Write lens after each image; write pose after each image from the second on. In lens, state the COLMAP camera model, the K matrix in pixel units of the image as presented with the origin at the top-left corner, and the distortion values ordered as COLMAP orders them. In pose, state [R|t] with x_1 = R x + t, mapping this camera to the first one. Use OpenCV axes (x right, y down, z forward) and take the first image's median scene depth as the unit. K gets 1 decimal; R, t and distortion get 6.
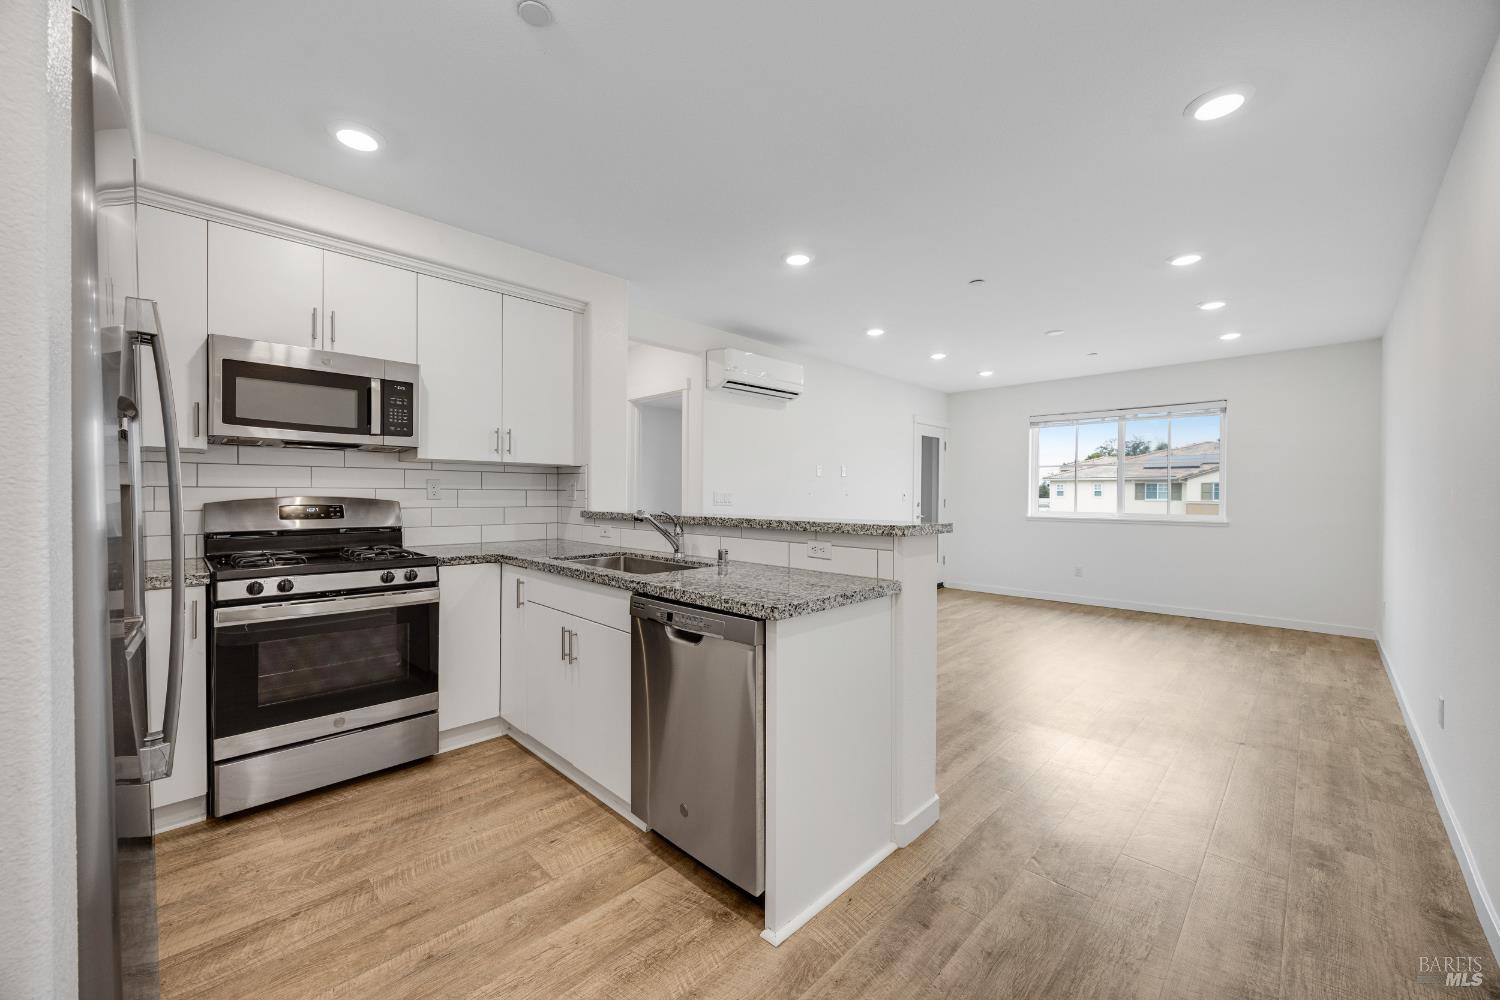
lens RADIAL K [[573.4, 0, 746.6], [0, 573.4, 498.8], [0, 0, 1]] dist [0.001060, 0.000091]
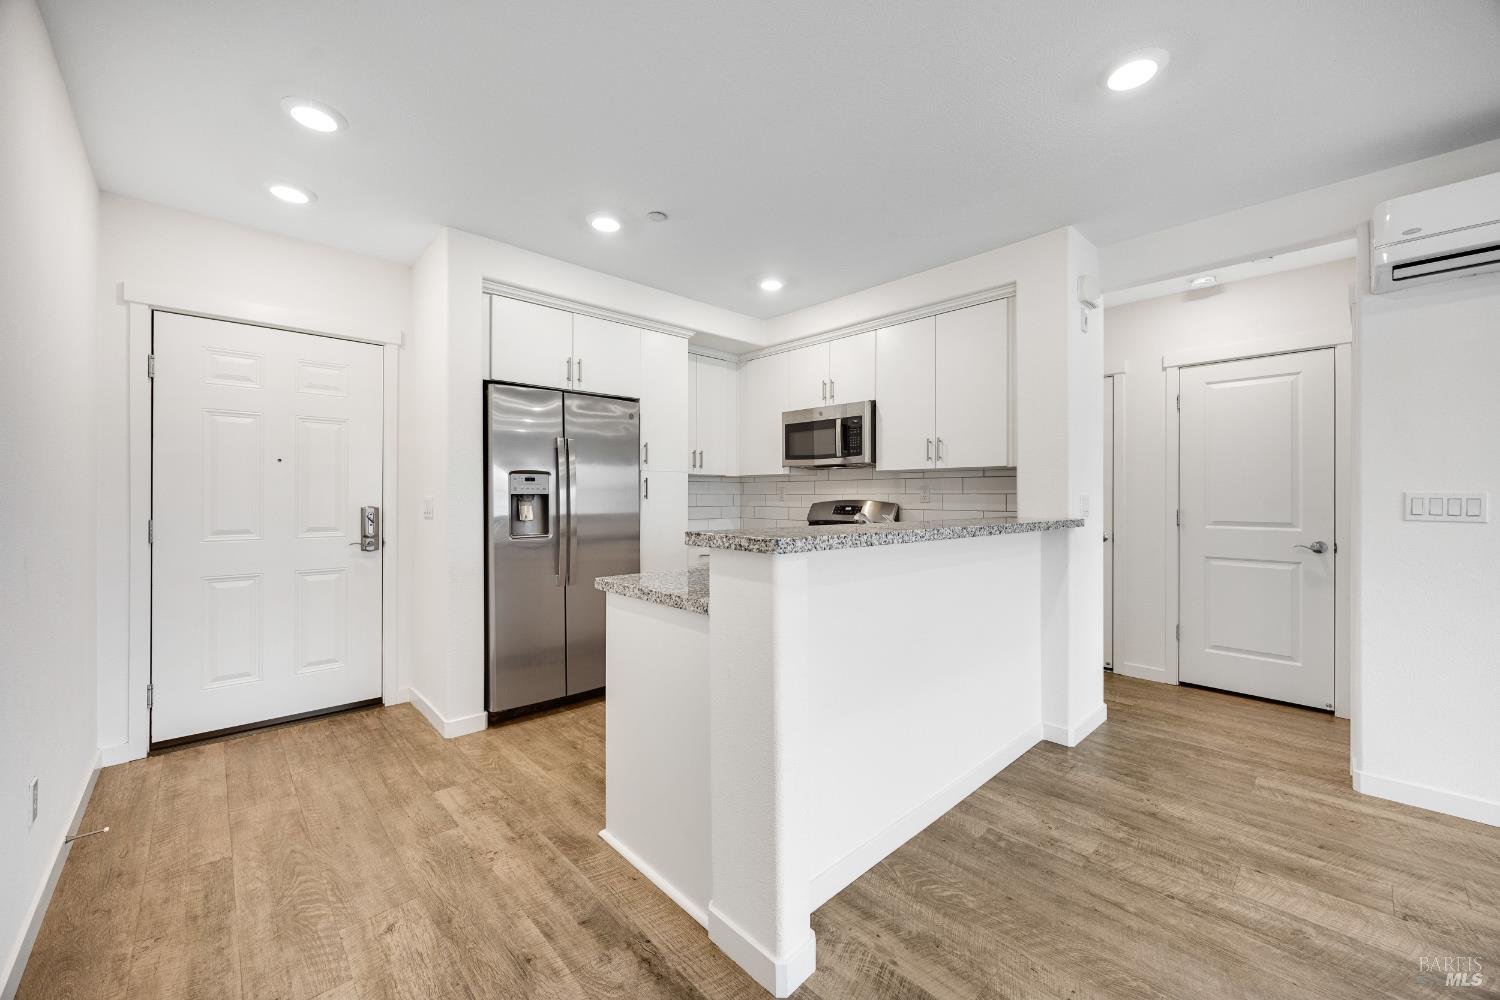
lens RADIAL K [[584.5, 0, 755.7], [0, 584.5, 496.9], [0, 0, 1]] dist [-0.001465, -0.000239]
pose [[-0.028935, -0.005608, -0.999566, 0.701553], [-0.012145, 0.999912, -0.005258, -0.000579], [0.999508, 0.011987, -0.029001, 0.697925]]
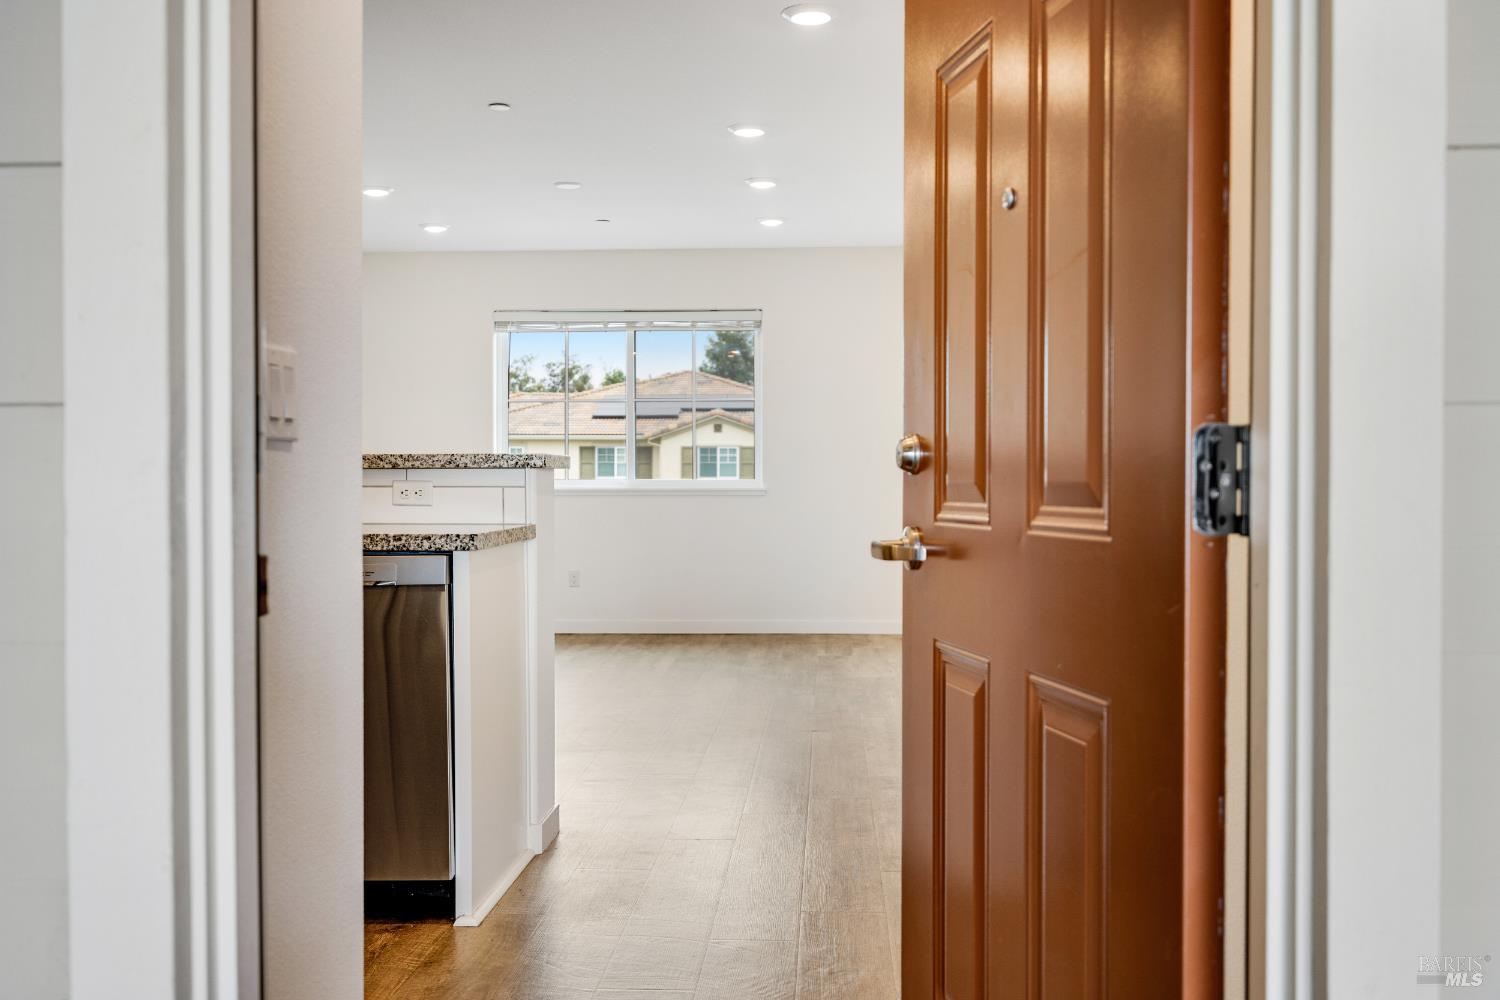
lens RADIAL K [[1444.0, 0, 750.0], [0, 1444.0, 500.0], [0, 0, 1]] dist [-0.008773, -0.003583]
pose [[0.743377, -0.015236, 0.668700, -0.523857], [0.010145, 0.999882, 0.011504, 0.054472], [-0.668796, -0.001768, 0.743444, -0.431308]]
